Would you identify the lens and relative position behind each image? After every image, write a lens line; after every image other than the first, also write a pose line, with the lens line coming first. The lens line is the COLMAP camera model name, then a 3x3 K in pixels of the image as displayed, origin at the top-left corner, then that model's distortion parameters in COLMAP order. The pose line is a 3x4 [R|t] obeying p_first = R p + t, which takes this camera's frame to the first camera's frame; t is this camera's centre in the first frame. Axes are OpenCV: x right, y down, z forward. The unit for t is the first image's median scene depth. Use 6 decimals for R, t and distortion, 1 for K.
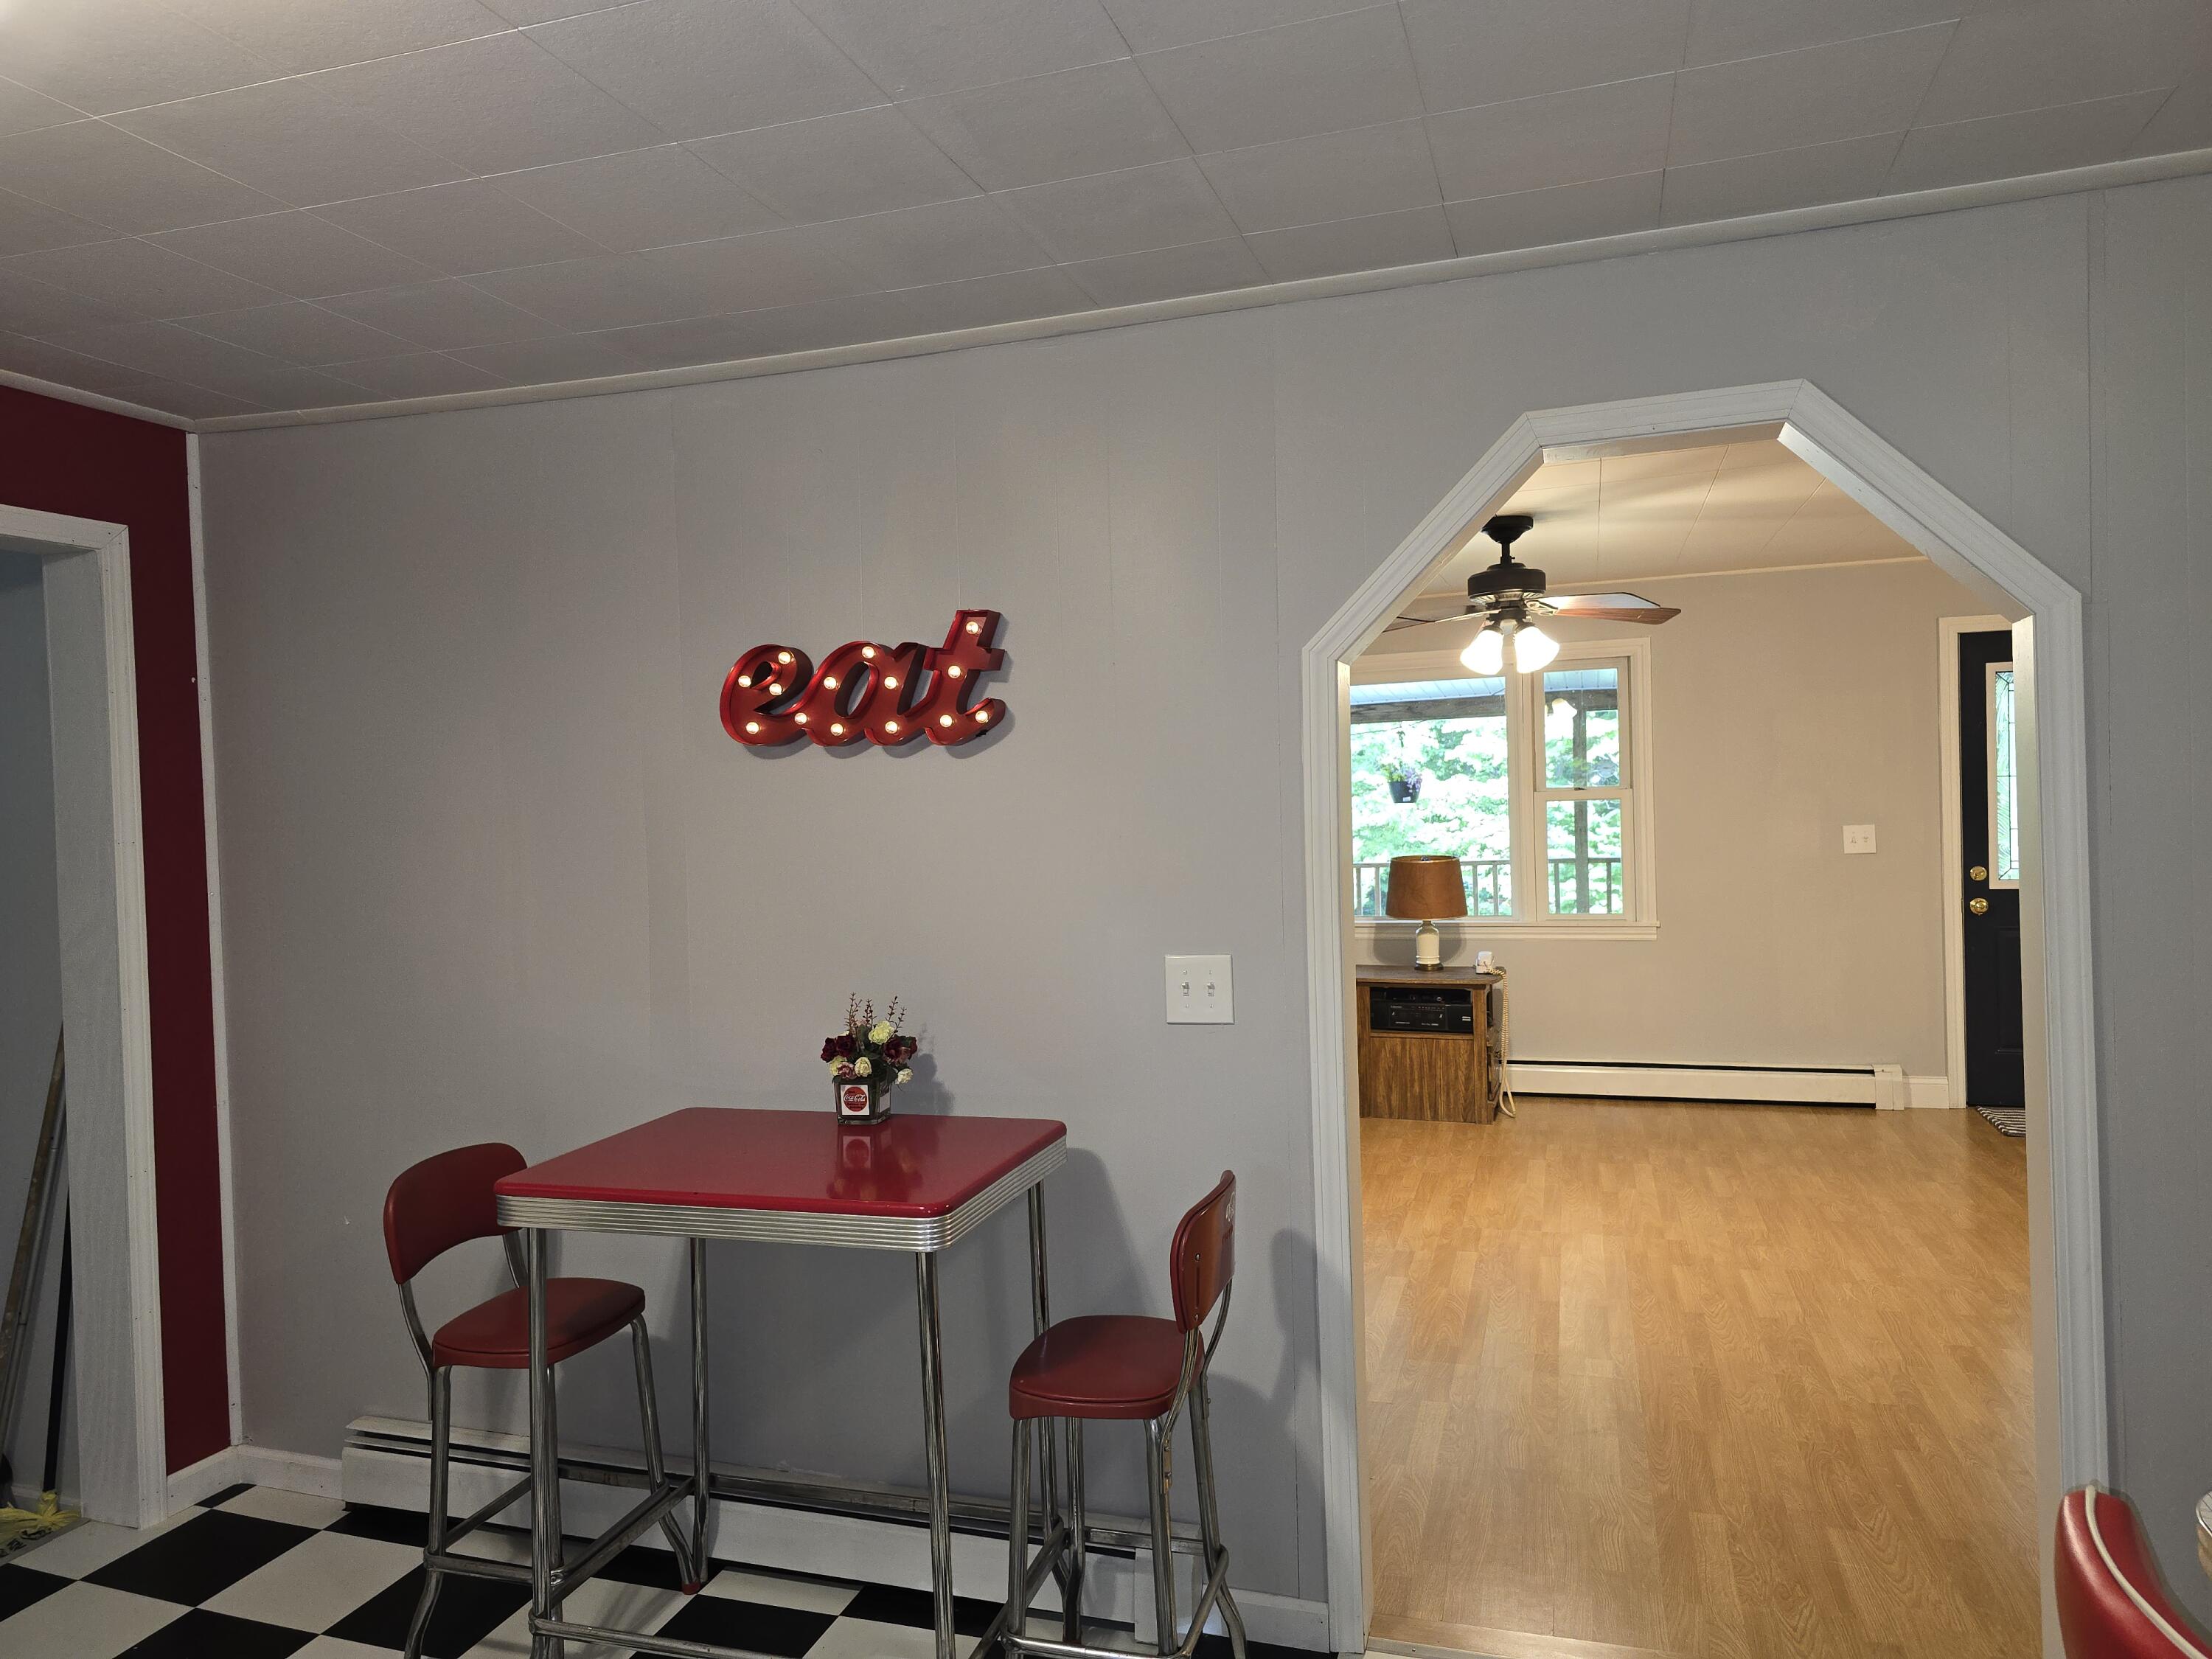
lens RADIAL K [[1463.1, 0, 1086.3], [0, 1463.1, 834.0], [0, 0, 1]] dist [0.026412, -0.004534]
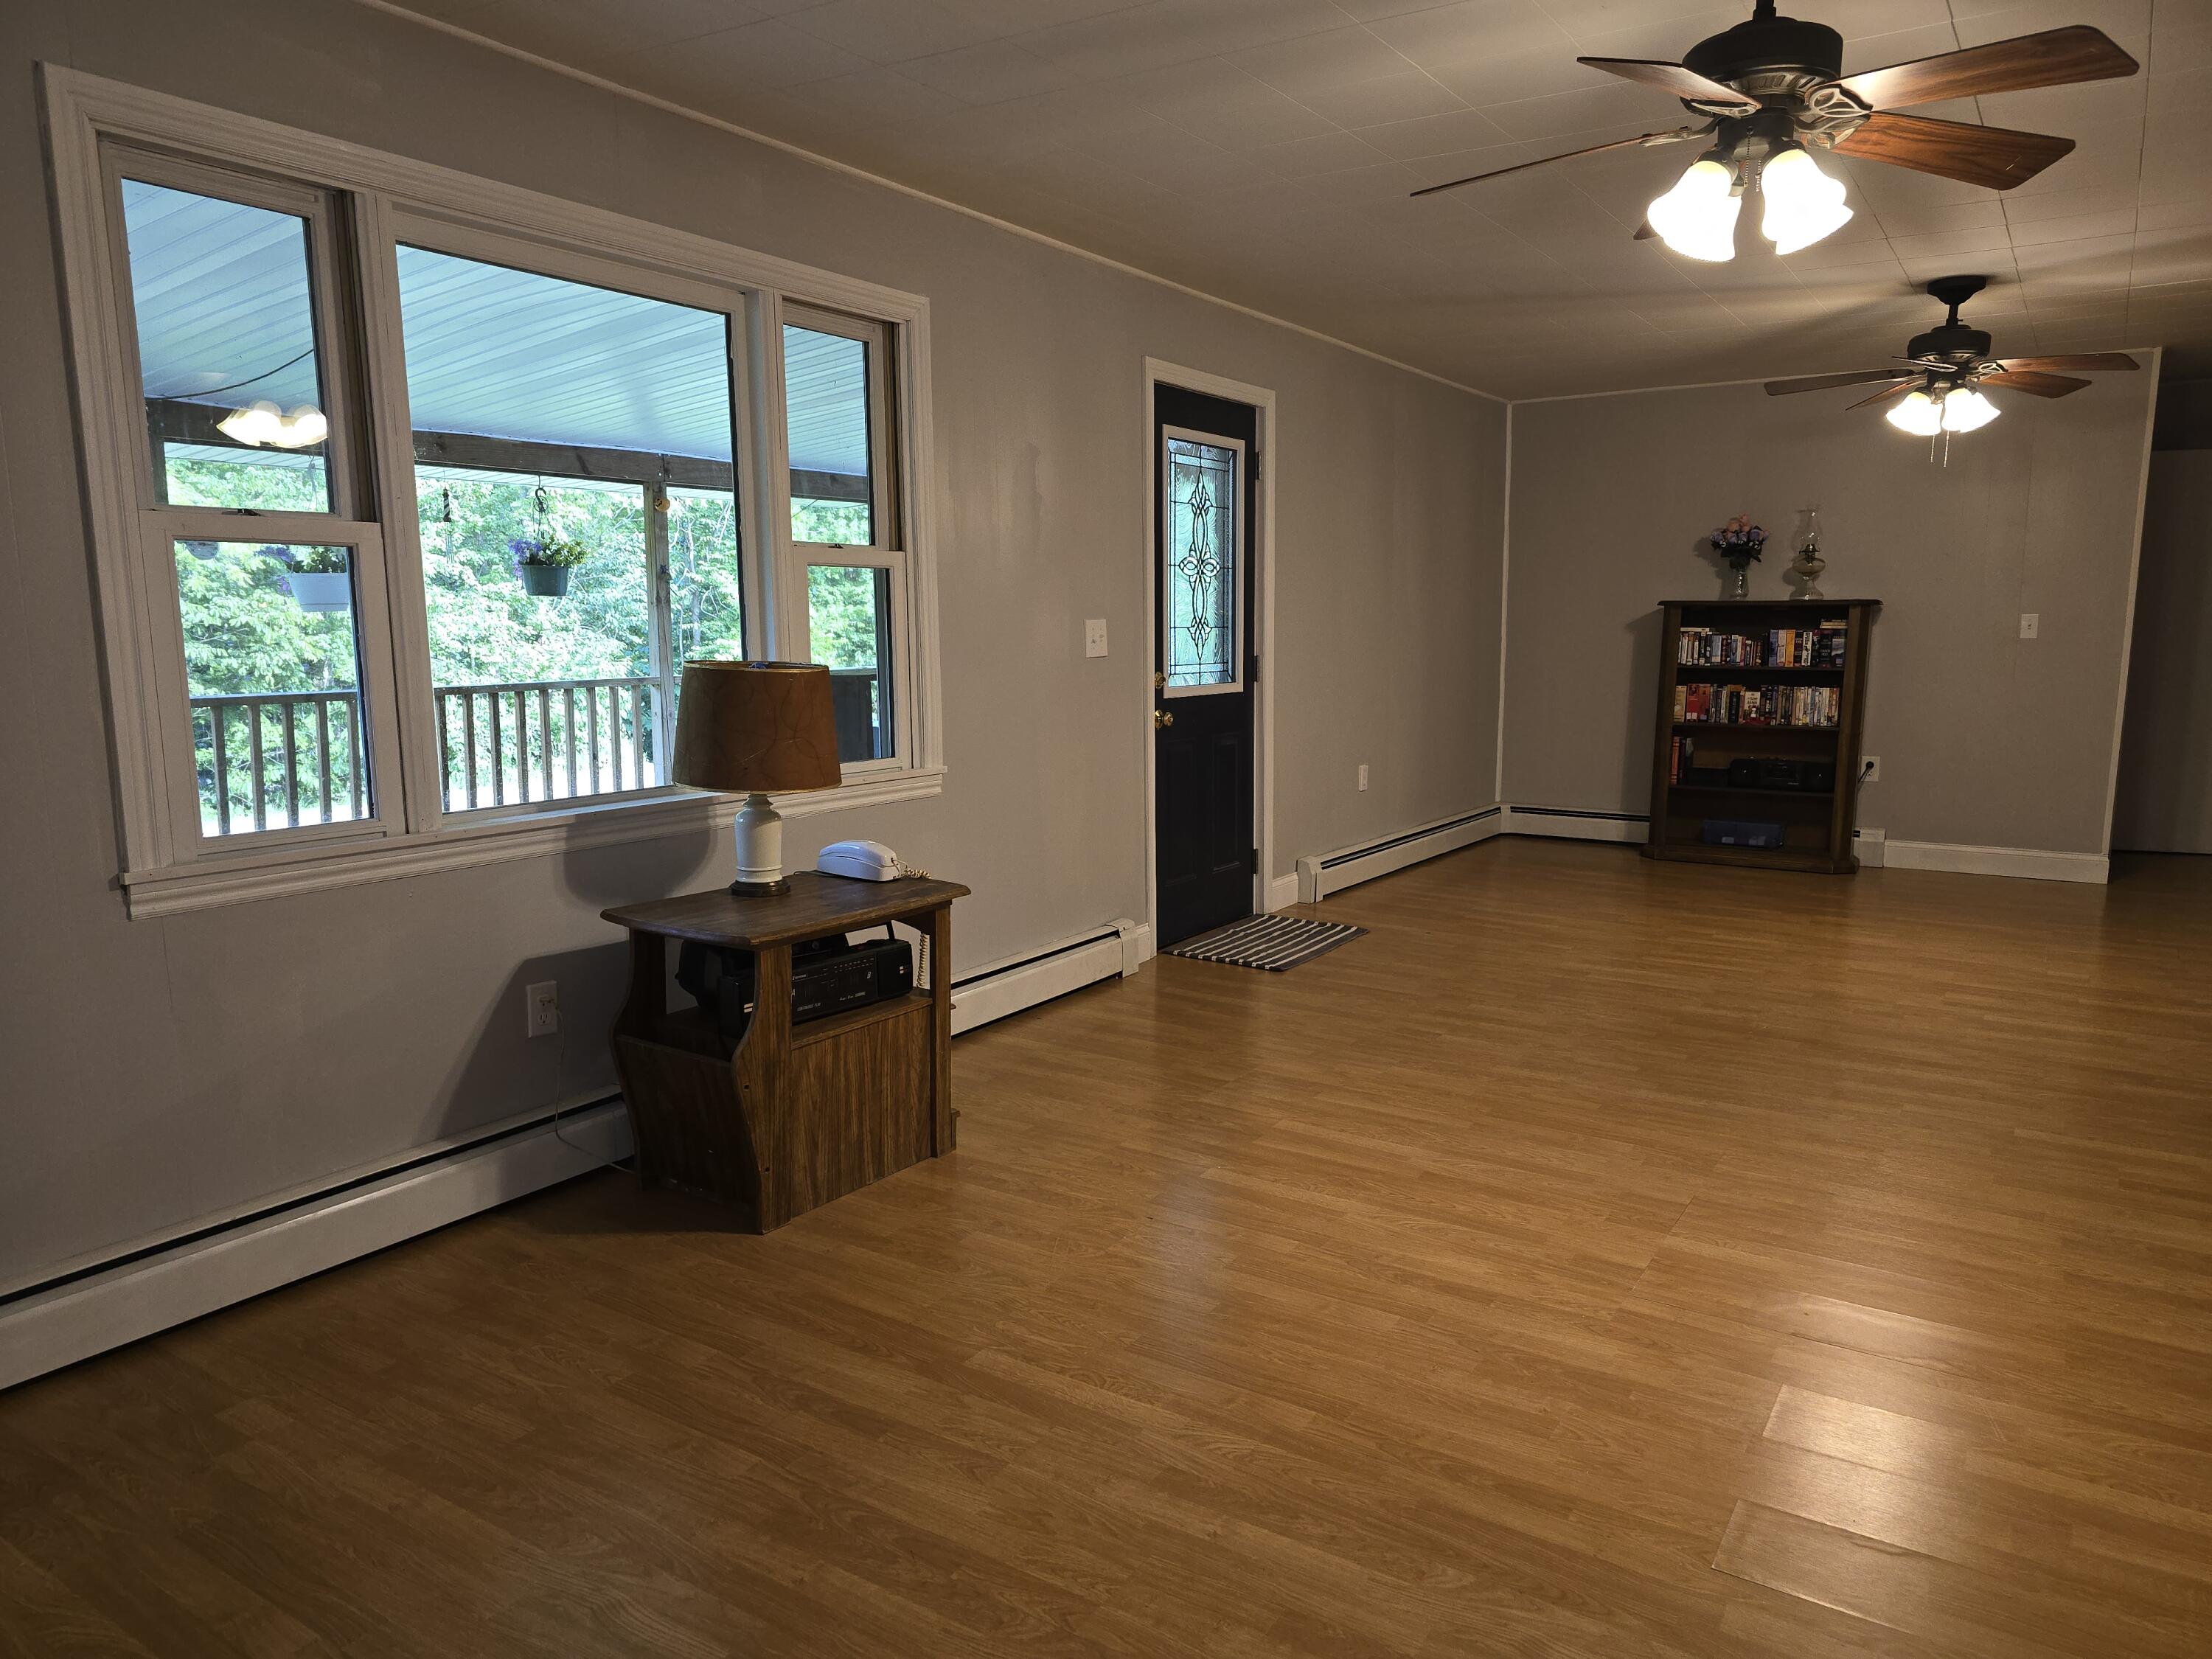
lens RADIAL K [[1463.1, 0, 1083.0], [0, 1463.1, 852.8], [0, 0, 1]] dist [0.026412, -0.004534]
pose [[0.264241, -0.119821, 0.956985, -0.222361], [0.021530, 0.992738, 0.118353, 0.024709], [-0.964216, -0.010670, 0.264902, 0.816827]]
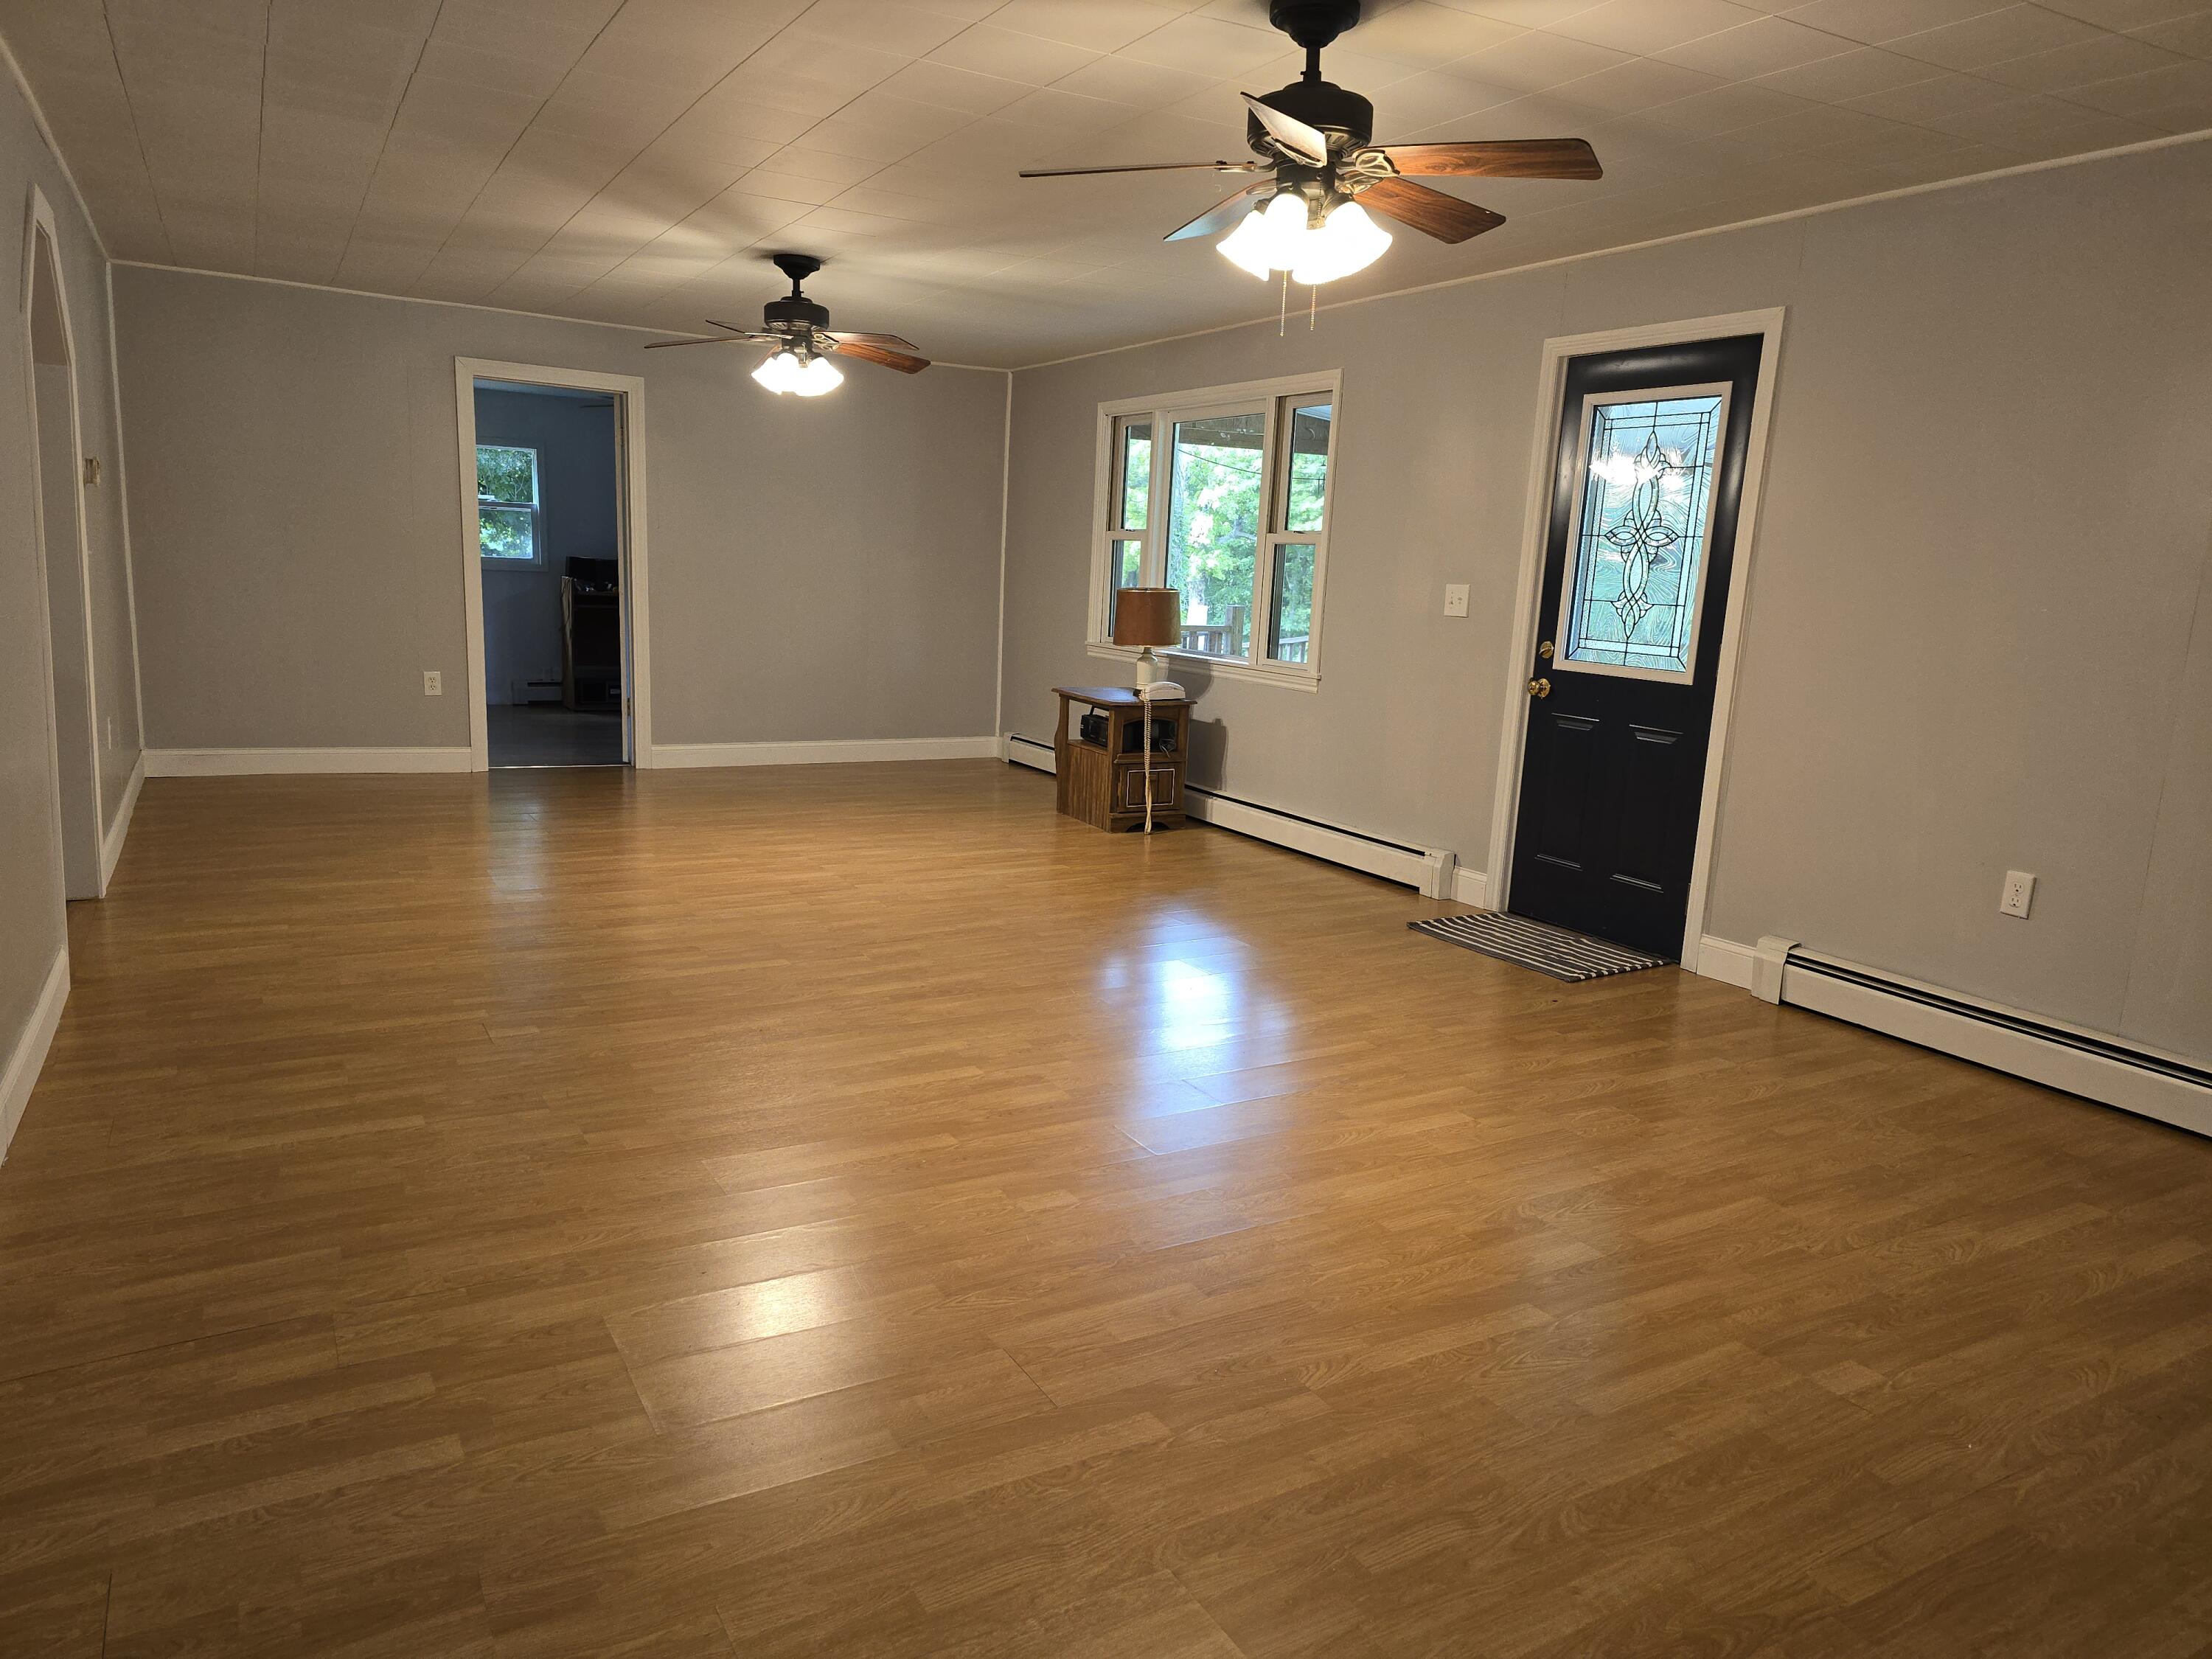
lens RADIAL K [[1463.1, 0, 1123.5], [0, 1463.1, 831.9], [0, 0, 1]] dist [0.026412, -0.004534]
pose [[0.757926, 0.190148, -0.624013, 0.969675], [-0.094196, 0.978451, 0.183741, -0.003167], [0.645504, -0.080482, 0.759504, 0.184093]]
